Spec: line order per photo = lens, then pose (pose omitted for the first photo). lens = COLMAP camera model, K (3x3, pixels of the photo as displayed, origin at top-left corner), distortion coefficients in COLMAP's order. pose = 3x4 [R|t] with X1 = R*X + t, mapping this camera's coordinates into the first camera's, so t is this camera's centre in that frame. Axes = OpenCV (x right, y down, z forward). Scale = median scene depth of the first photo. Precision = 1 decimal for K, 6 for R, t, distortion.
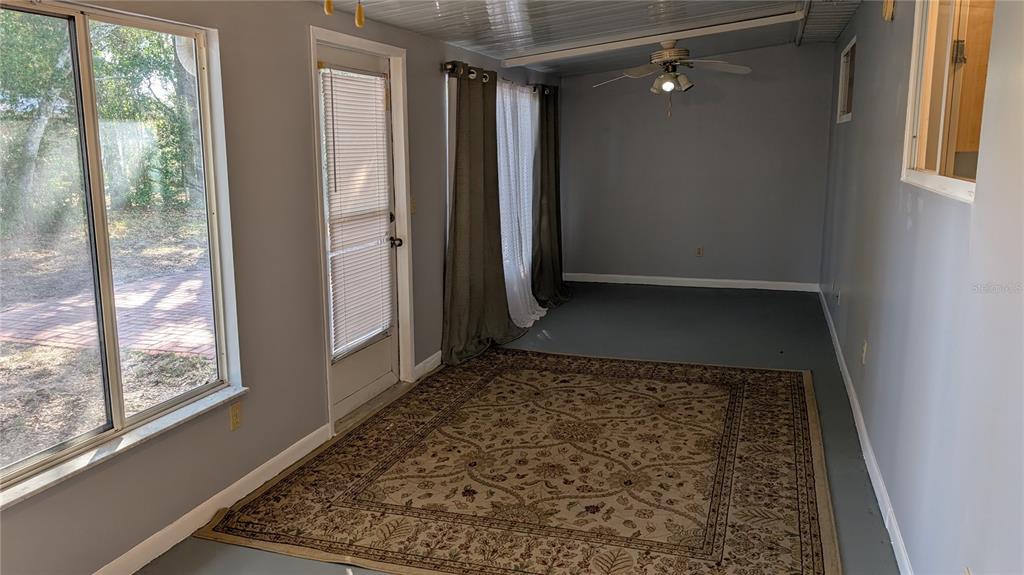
lens RADIAL K [[734.3, 0, 512.0], [0, 734.3, 287.5], [0, 0, 1]] dist [0.002744, -0.000583]
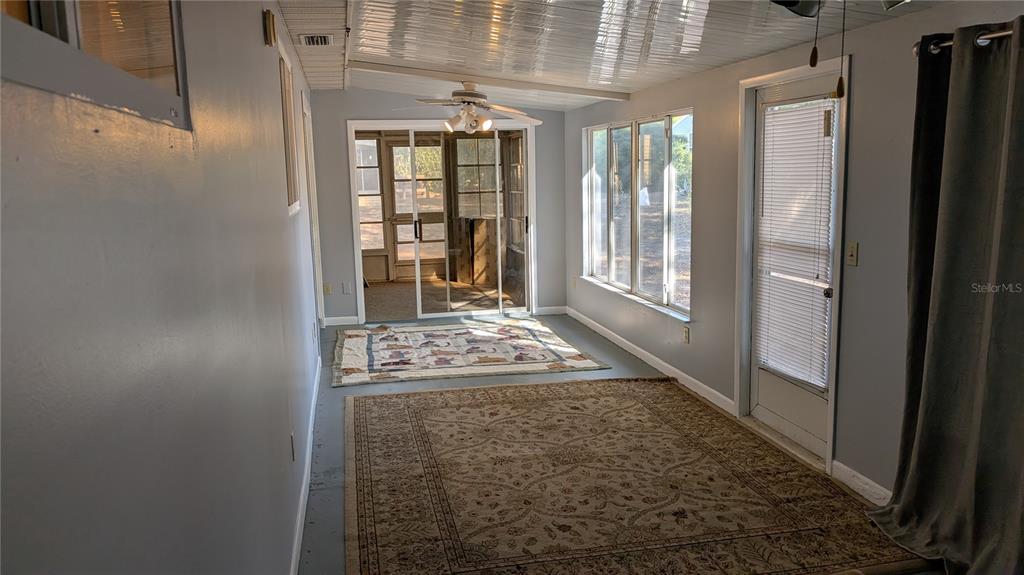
lens RADIAL K [[803.2, 0, 512.0], [0, 803.2, 287.5], [0, 0, 1]] dist [0.156004, -0.000489]
pose [[-0.853927, 0.102353, -0.510228, 0.753498], [-0.075132, 0.945946, 0.315502, -0.403720], [0.514941, 0.307750, -0.800078, 1.886839]]
